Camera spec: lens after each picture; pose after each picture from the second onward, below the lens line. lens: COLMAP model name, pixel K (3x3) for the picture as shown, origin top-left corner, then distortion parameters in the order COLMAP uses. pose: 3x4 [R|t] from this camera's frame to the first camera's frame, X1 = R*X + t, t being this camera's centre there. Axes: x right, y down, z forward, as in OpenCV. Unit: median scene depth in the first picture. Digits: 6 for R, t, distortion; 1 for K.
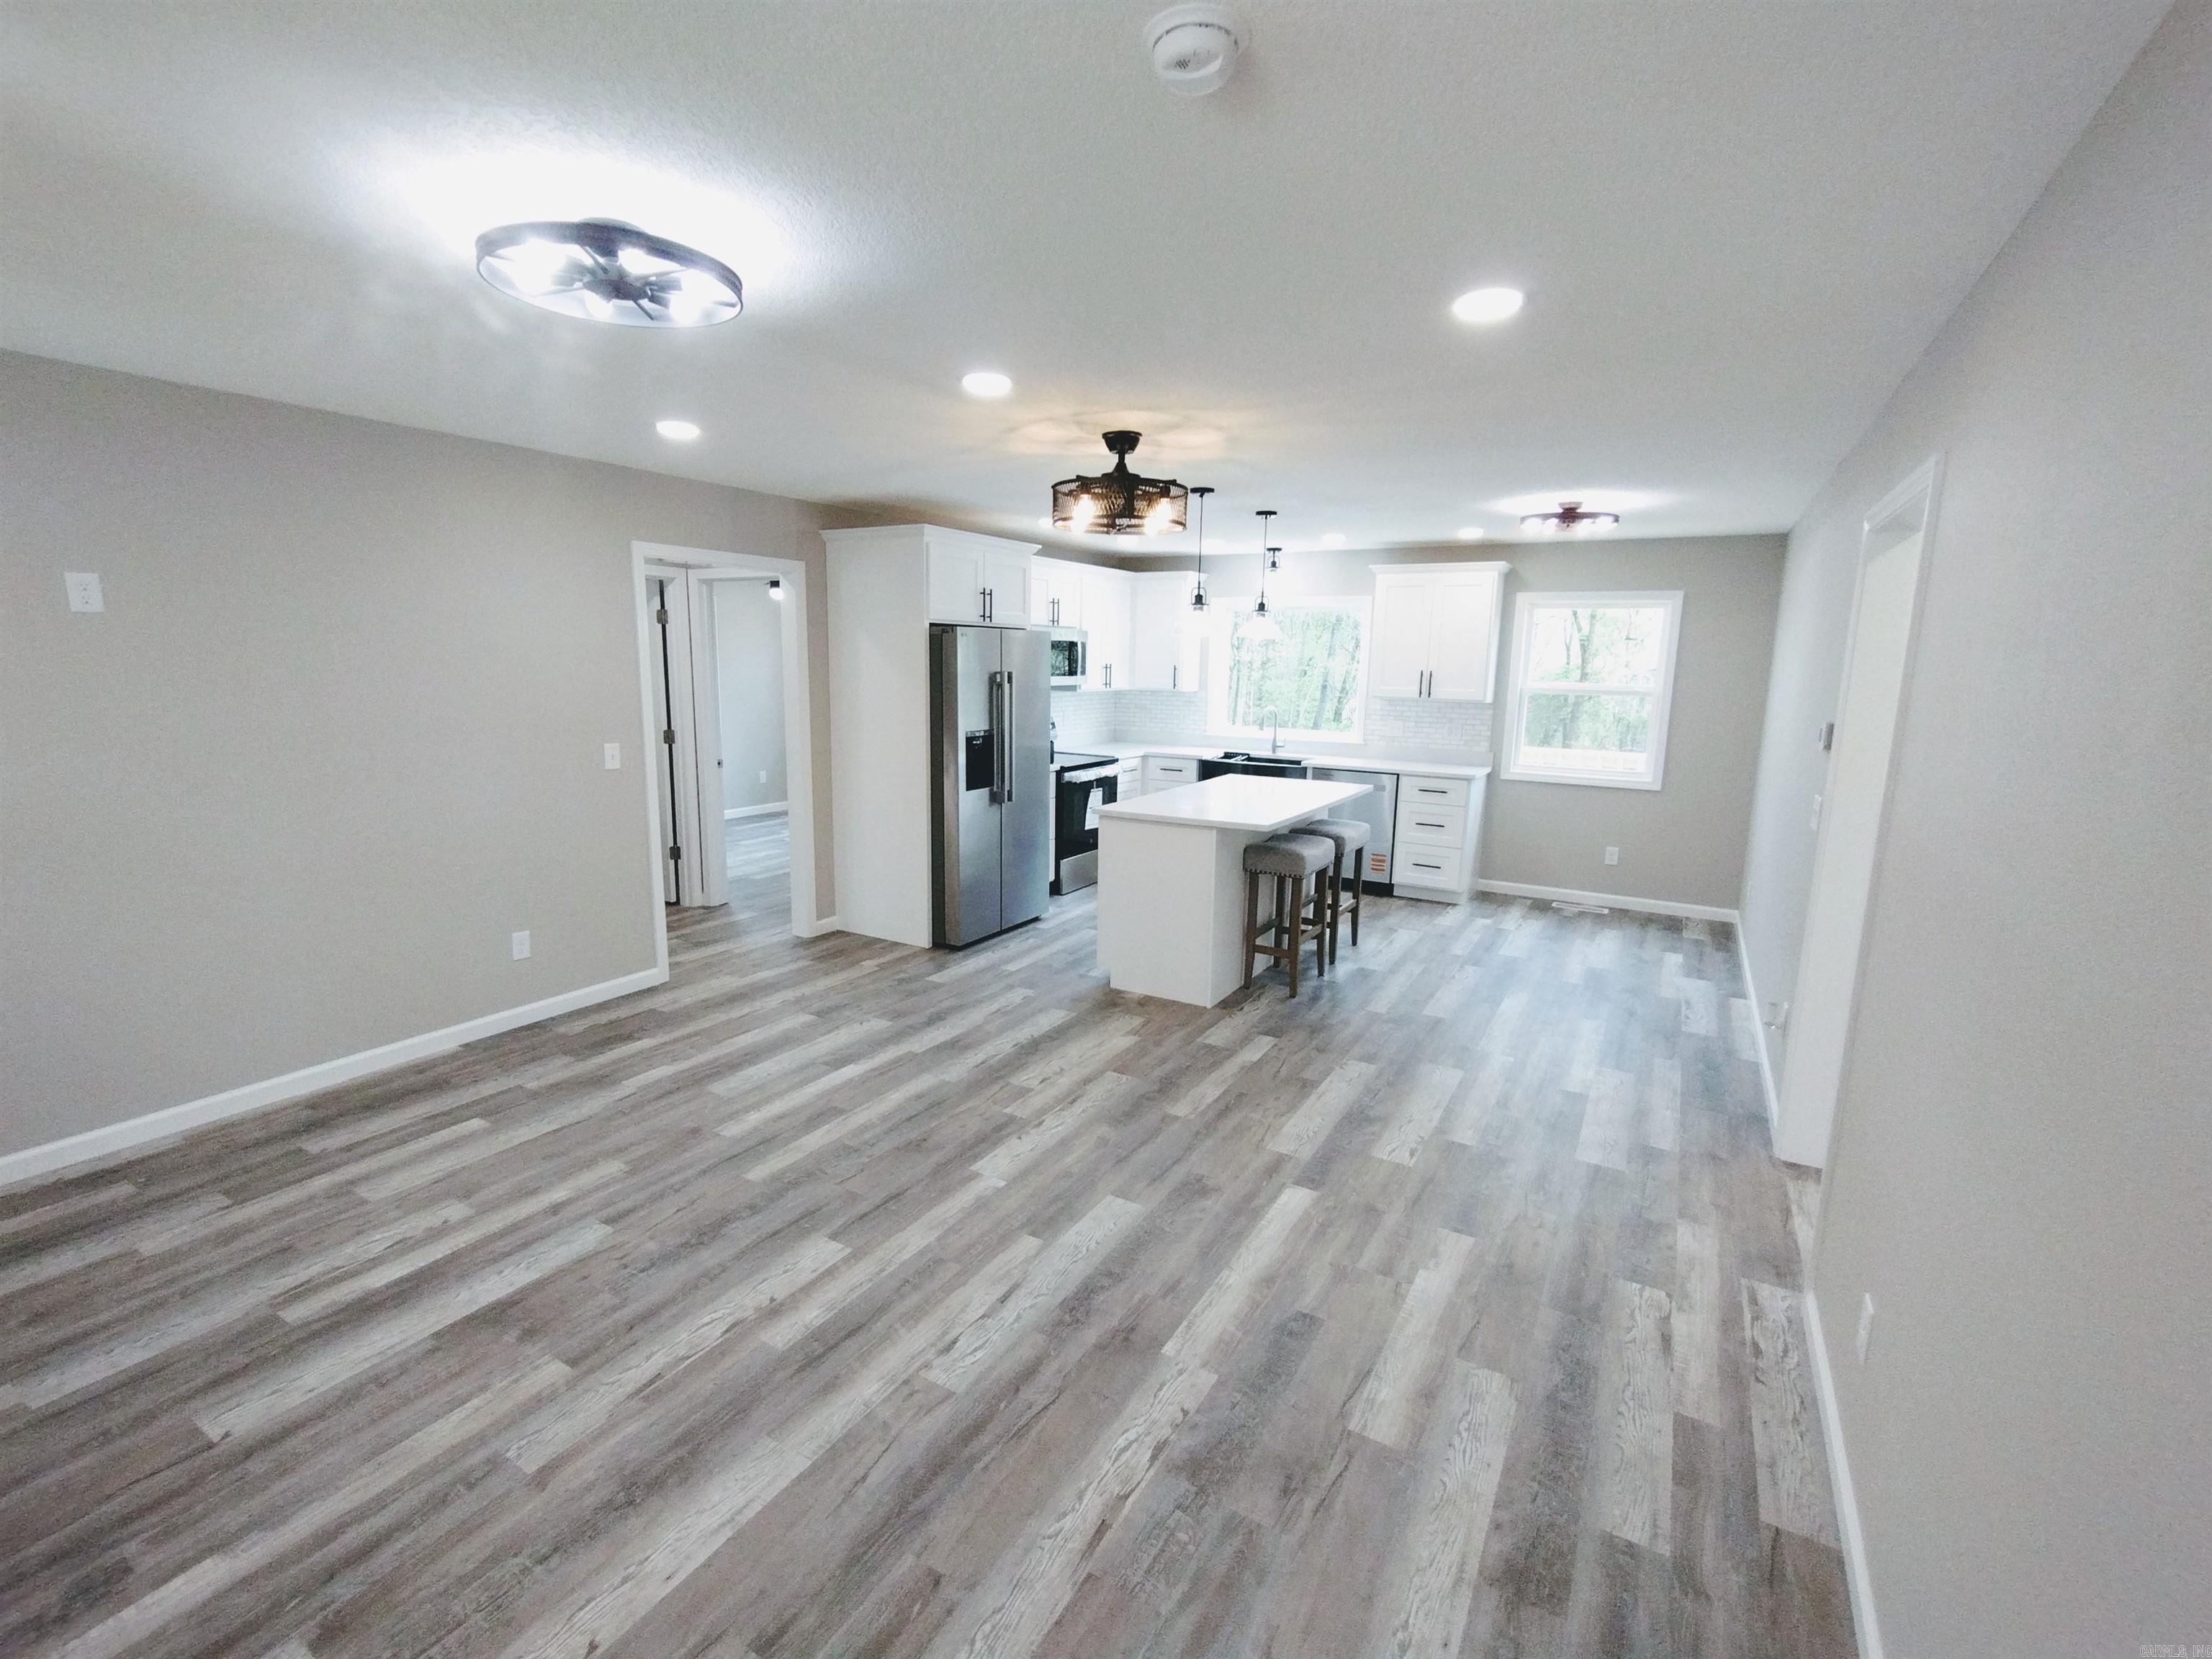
lens RADIAL K [[1000.1, 0, 1084.7], [0, 1000.1, 823.5], [0, 0, 1]] dist [-0.004644, 0.001624]
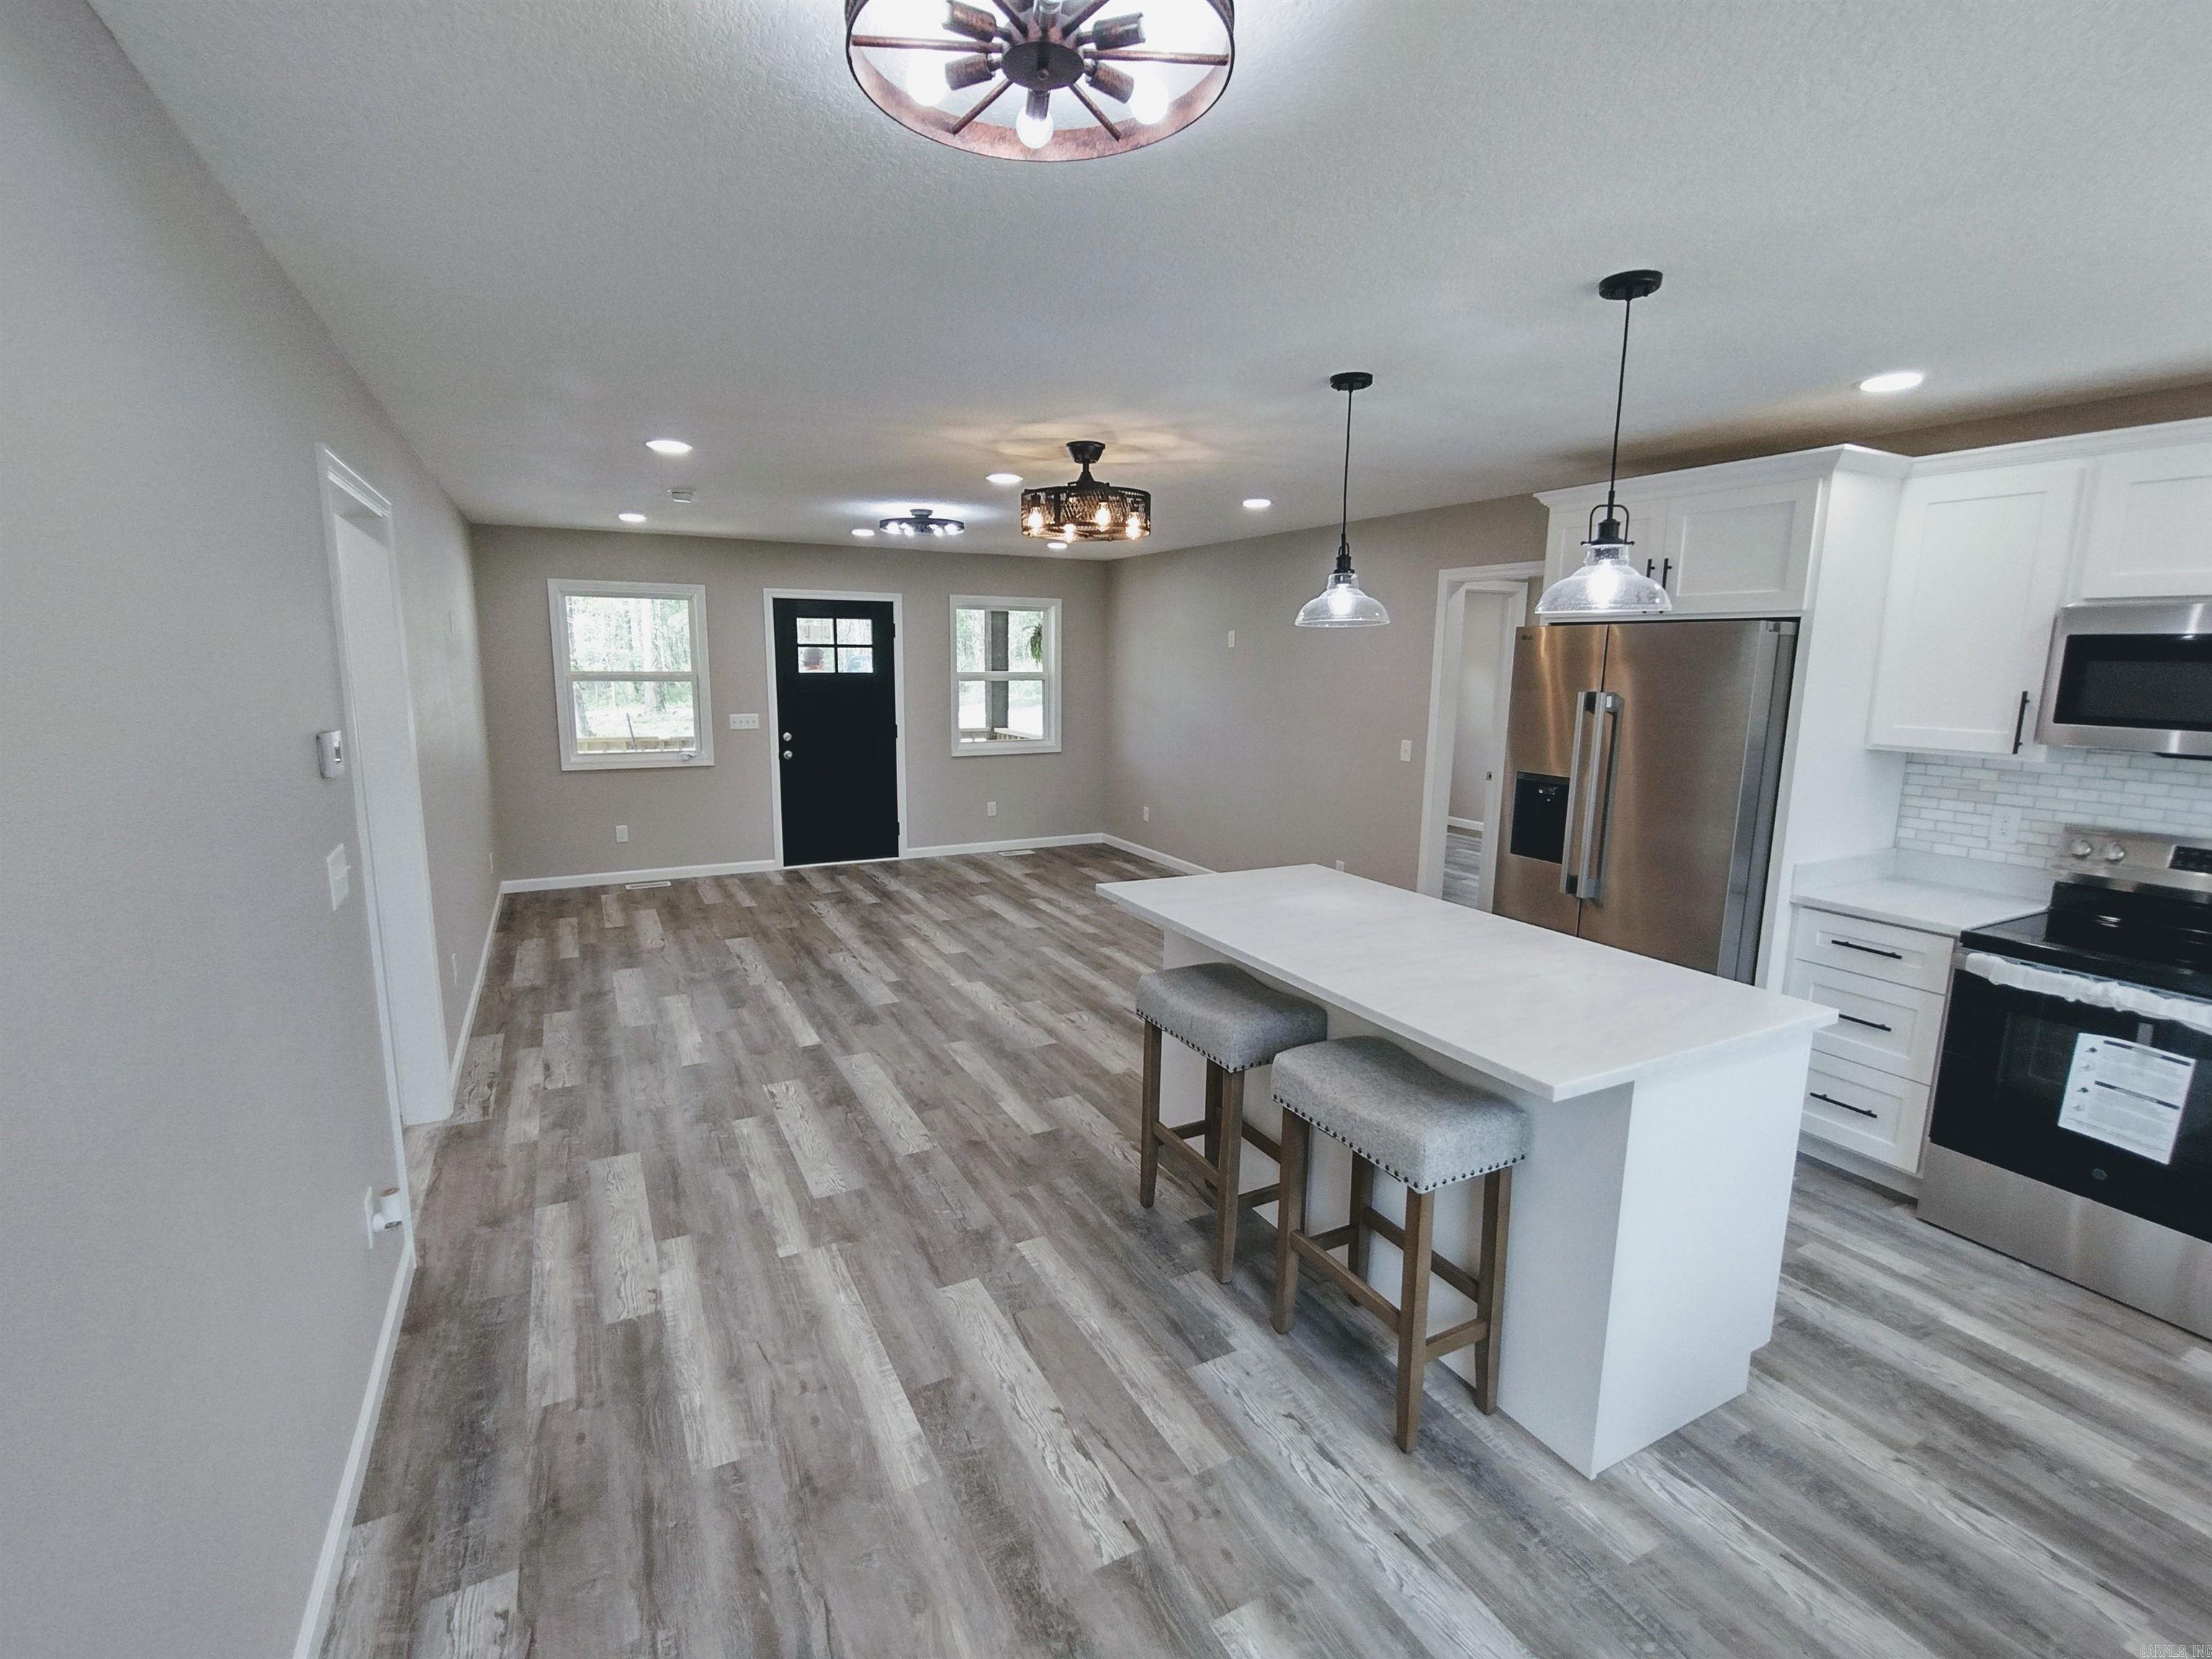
lens RADIAL K [[1000.1, 0, 1086.8], [0, 1000.1, 825.4], [0, 0, 1]] dist [-0.004644, 0.001624]
pose [[-0.525714, 0.118074, -0.842427, 0.813809], [-0.162643, 0.958099, 0.235783, -0.215760], [0.834969, 0.260969, -0.484482, 1.363347]]
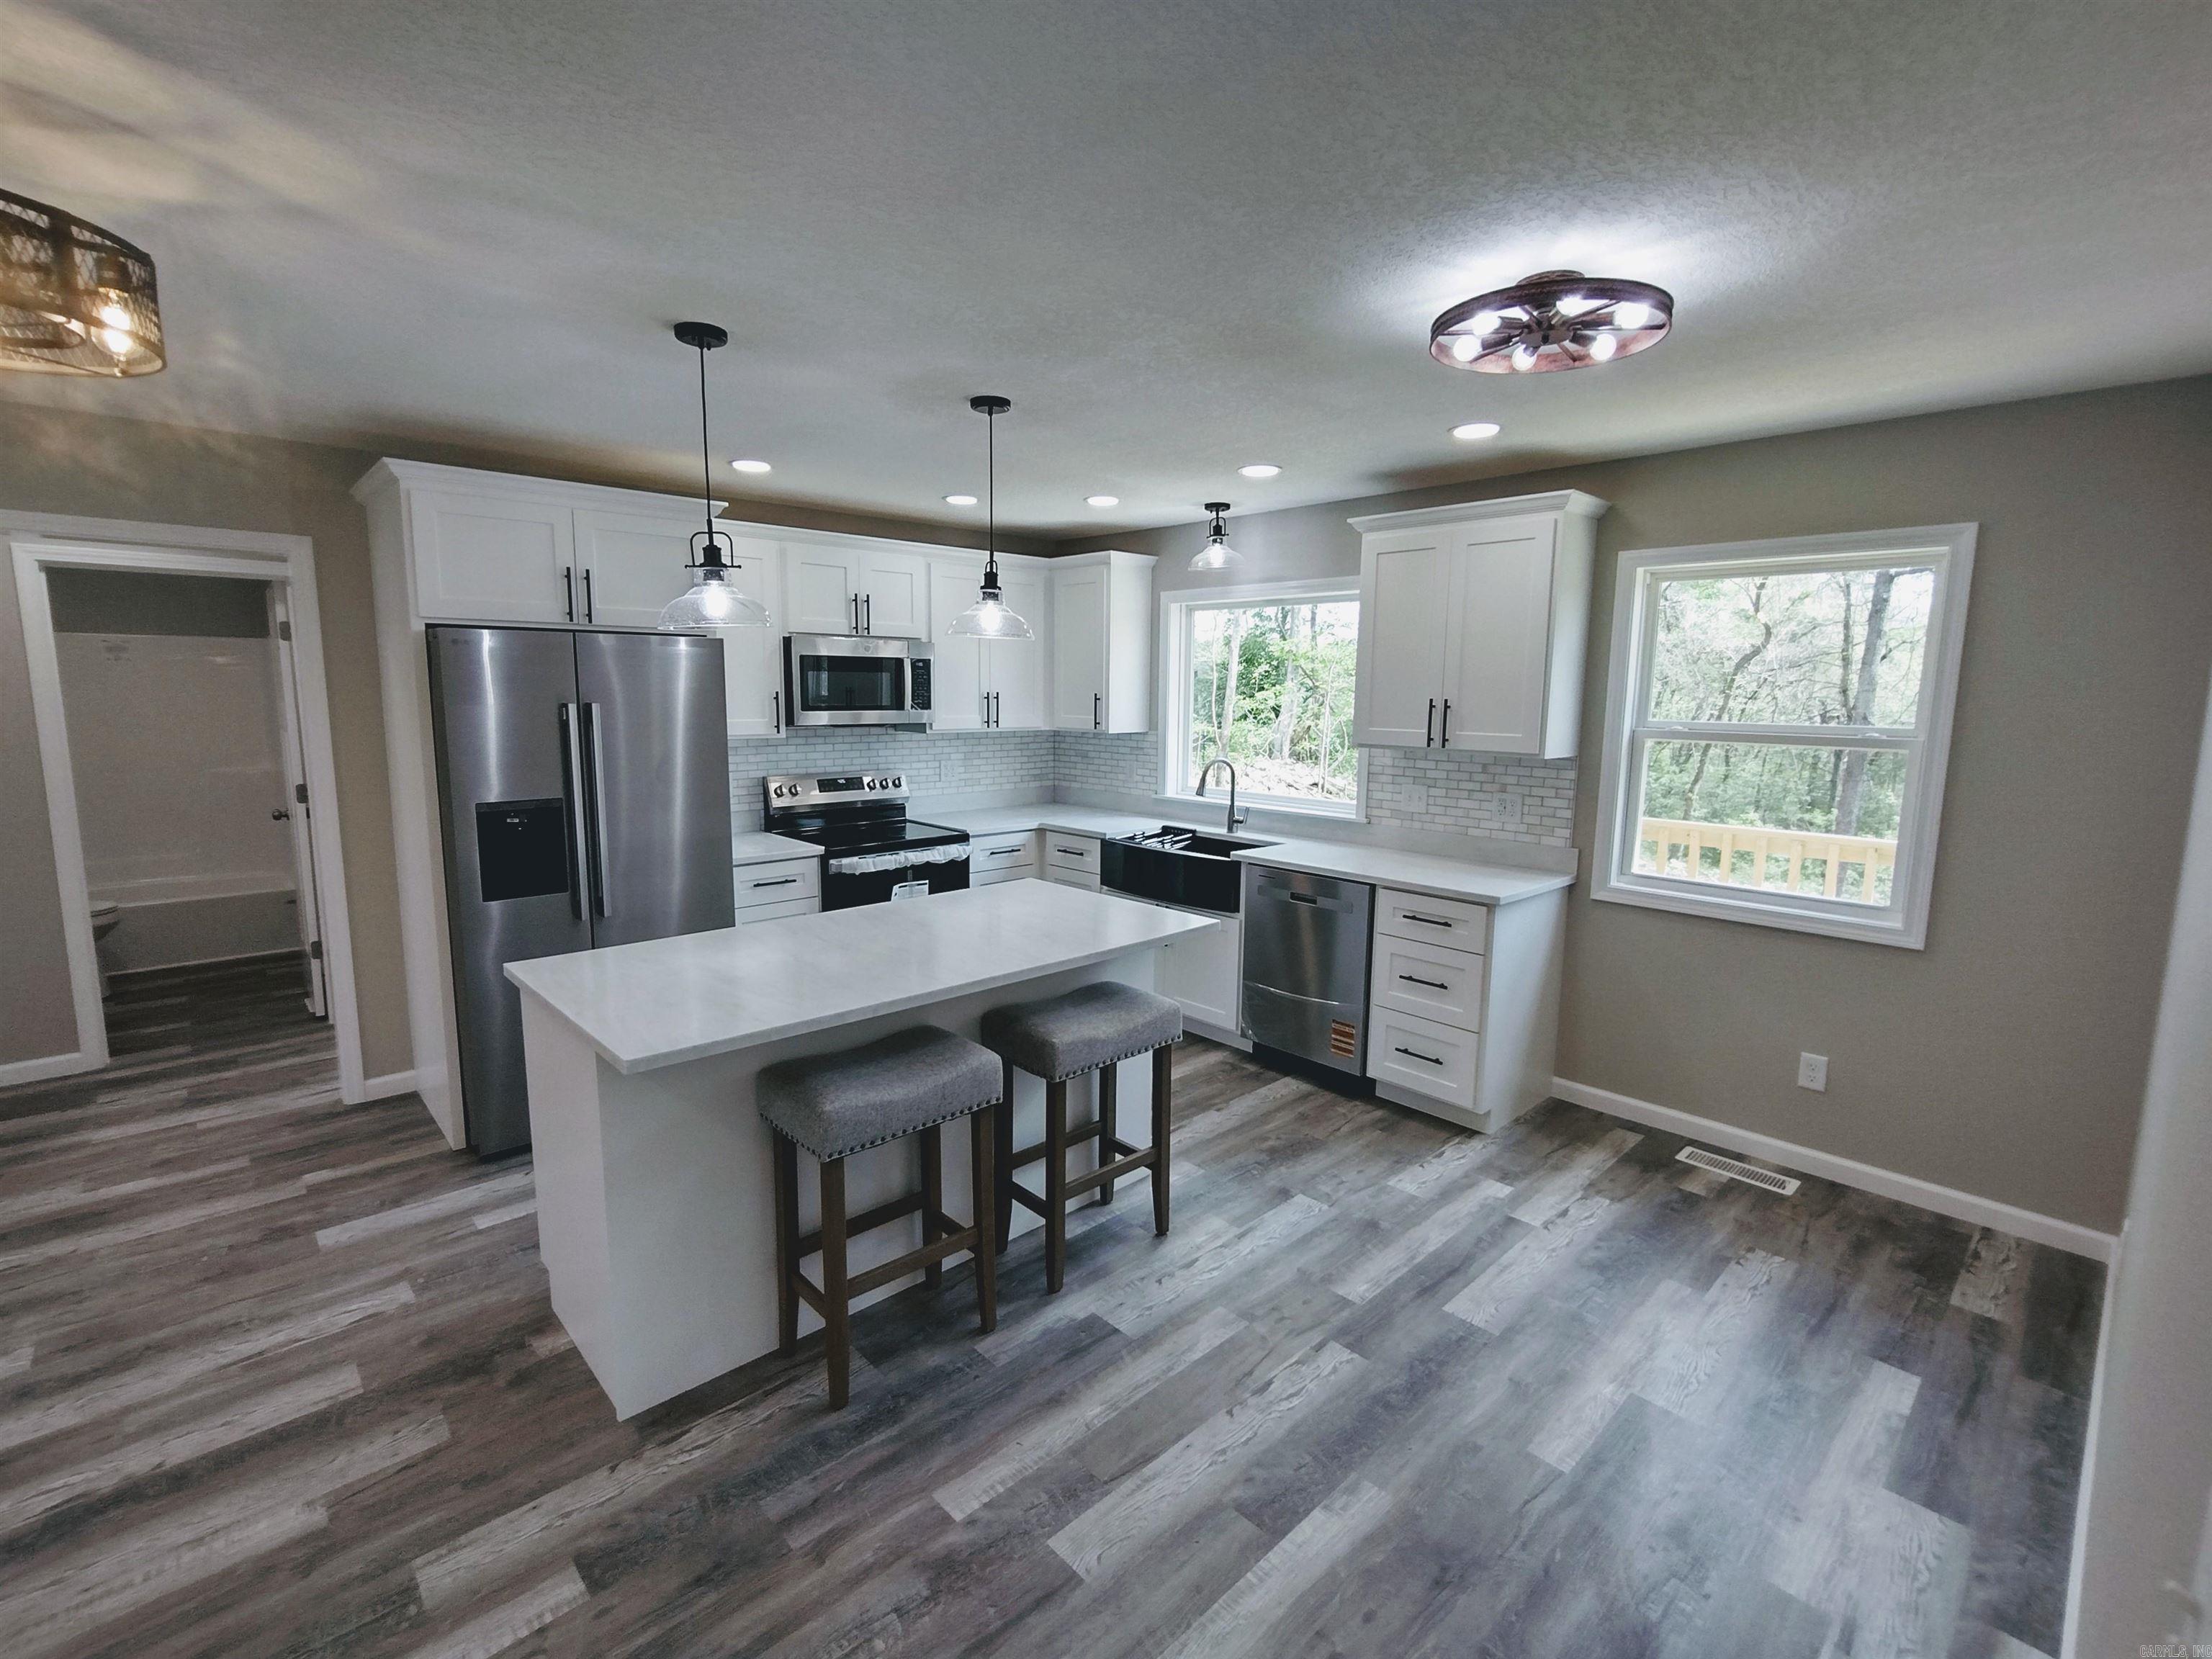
lens RADIAL K [[1000.1, 0, 1092.4], [0, 1000.1, 822.3], [0, 0, 1]] dist [-0.004644, 0.001624]
pose [[0.960425, 0.029590, -0.276961, 0.495634], [-0.039447, 0.998769, -0.030085, -0.095546], [0.275730, 0.039820, 0.960410, 0.656980]]
